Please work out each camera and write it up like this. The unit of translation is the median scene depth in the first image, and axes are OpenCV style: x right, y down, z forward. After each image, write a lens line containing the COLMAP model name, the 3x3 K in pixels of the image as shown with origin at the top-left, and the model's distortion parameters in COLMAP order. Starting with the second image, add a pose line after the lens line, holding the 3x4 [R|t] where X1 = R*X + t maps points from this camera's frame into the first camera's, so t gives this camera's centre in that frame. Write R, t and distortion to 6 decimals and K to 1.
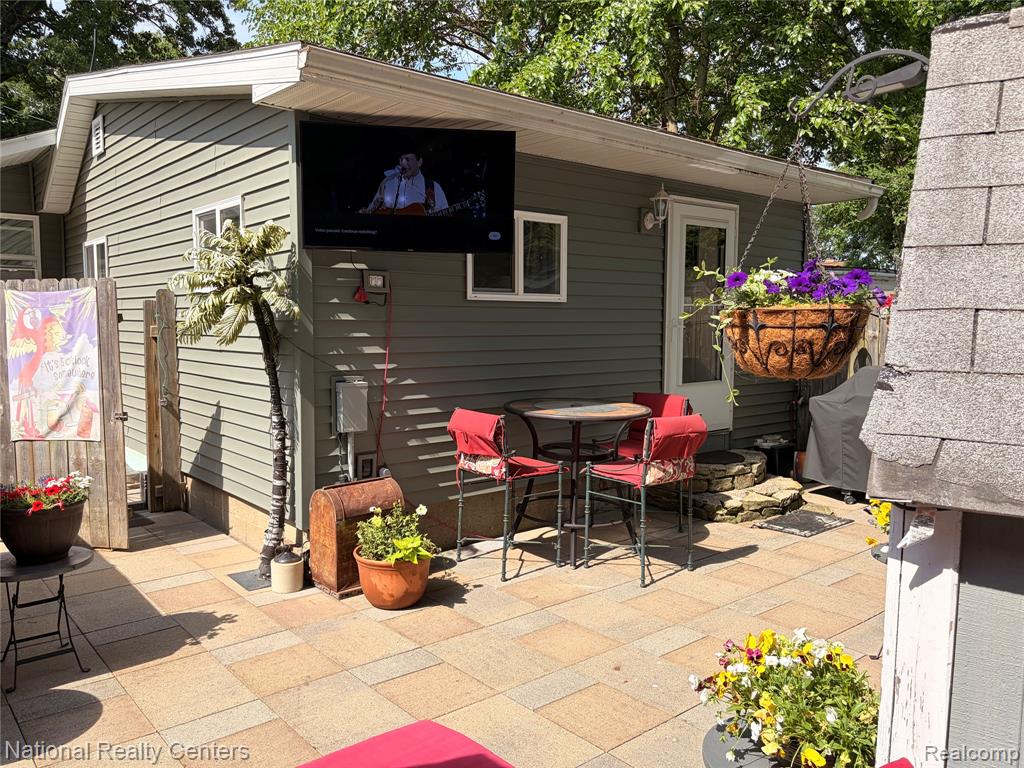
lens RADIAL K [[775.9, 0, 512.0], [0, 775.9, 384.0], [0, 0, 1]] dist [0.083736, -0.117752]
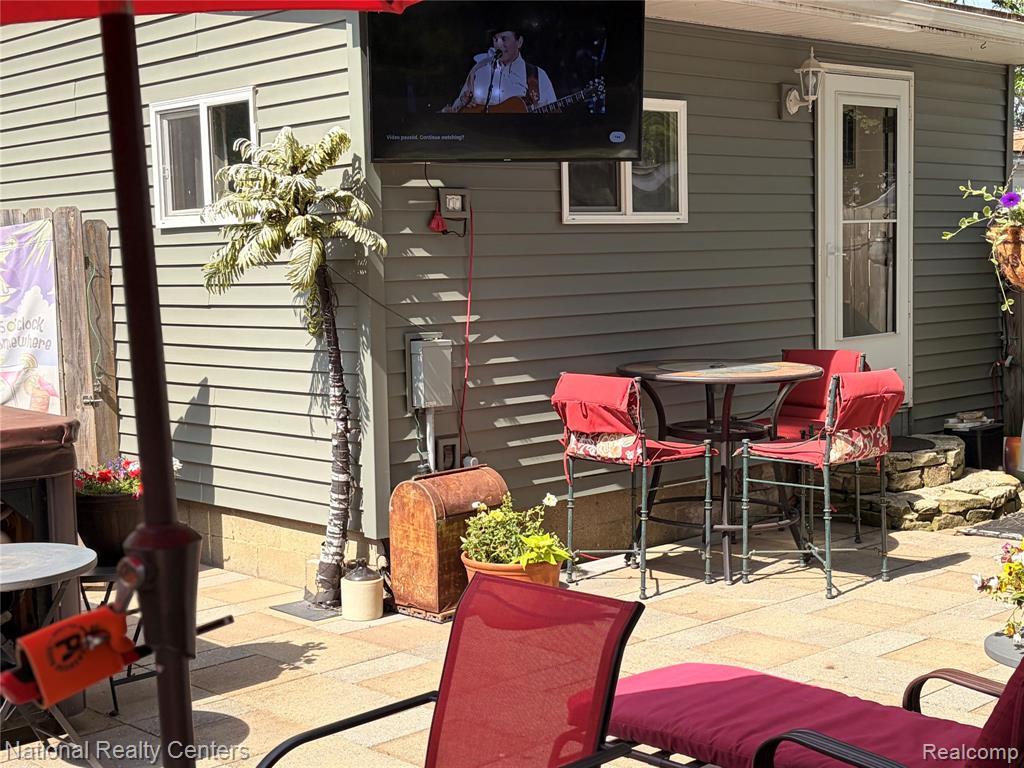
lens RADIAL K [[1480.5, 0, 513.0], [0, 1480.5, 387.4], [0, 0, 1]] dist [0.185267, -0.529022]
pose [[0.997689, -0.033243, 0.059253, -0.206206], [0.032921, 0.999437, 0.006397, 0.035113], [-0.059432, -0.004431, 0.998222, -0.401857]]
